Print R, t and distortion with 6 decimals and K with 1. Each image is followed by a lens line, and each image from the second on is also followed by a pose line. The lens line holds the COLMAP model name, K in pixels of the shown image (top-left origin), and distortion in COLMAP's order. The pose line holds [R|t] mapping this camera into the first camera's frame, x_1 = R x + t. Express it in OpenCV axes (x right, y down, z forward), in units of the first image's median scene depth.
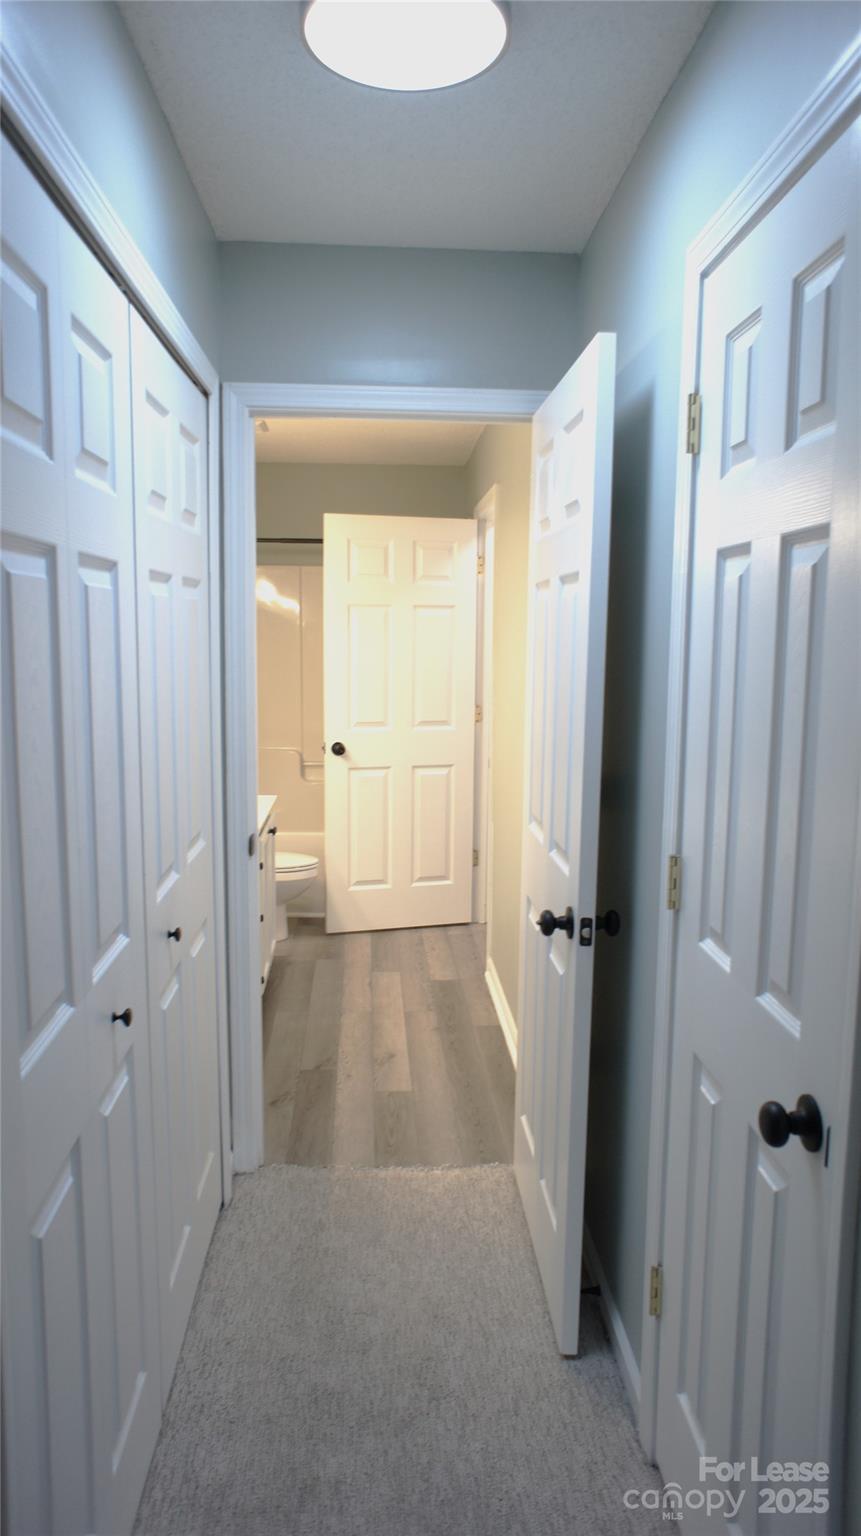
lens RADIAL K [[1035.4, 0, 425.8], [0, 1035.4, 771.7], [0, 0, 1]] dist [-0.068070, 0.083276]
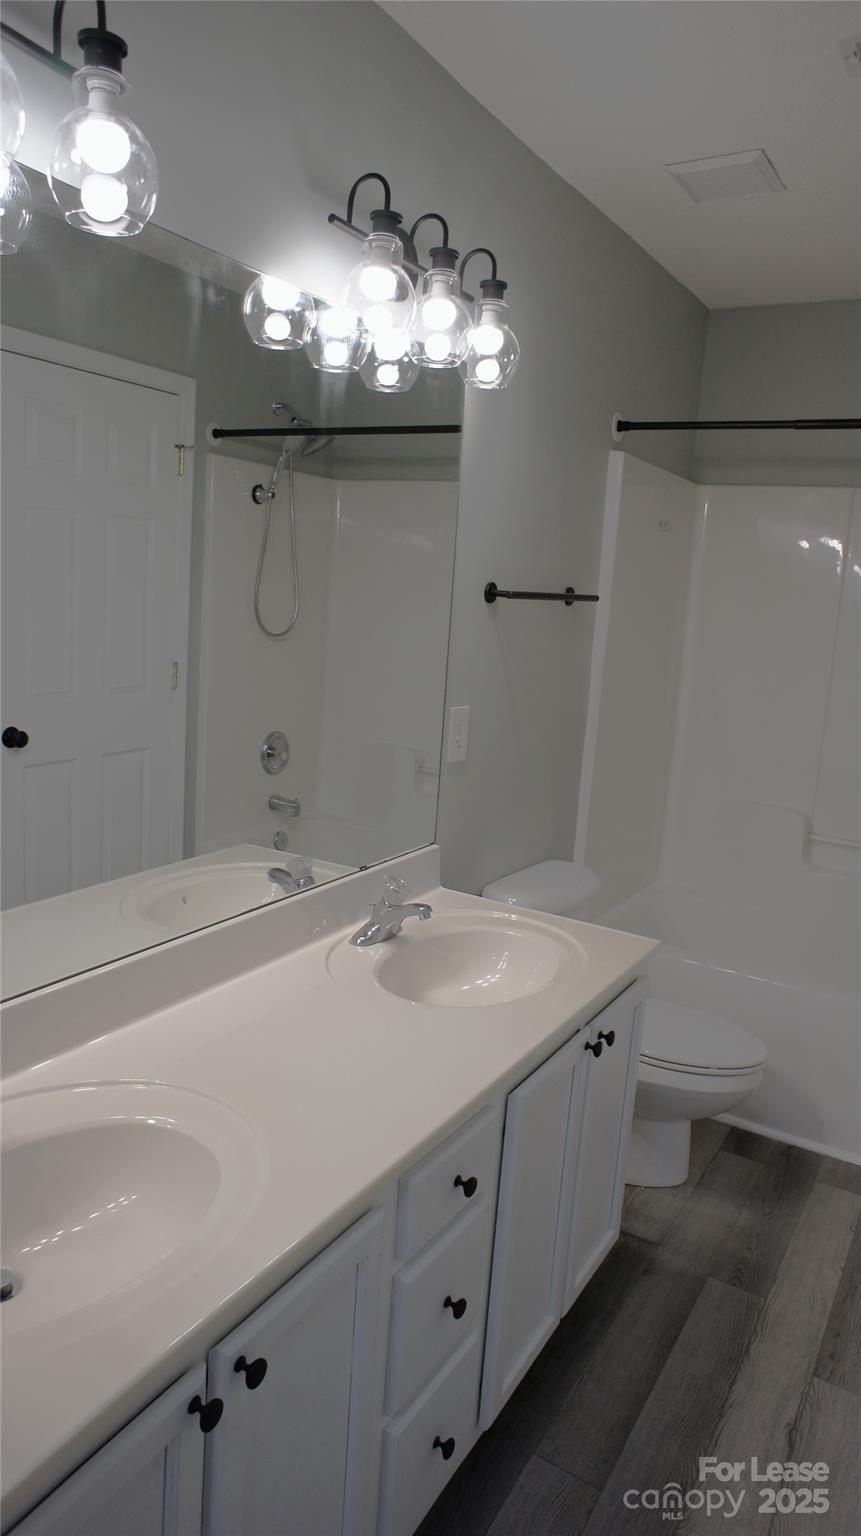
lens RADIAL K [[1035.4, 0, 425.8], [0, 1035.4, 771.7], [0, 0, 1]] dist [-0.068070, 0.083276]
pose [[0.830209, 0.142320, -0.538978, 0.007915], [-0.131691, 0.989566, 0.058452, -0.061292], [0.541674, 0.022451, 0.840289, 0.514756]]
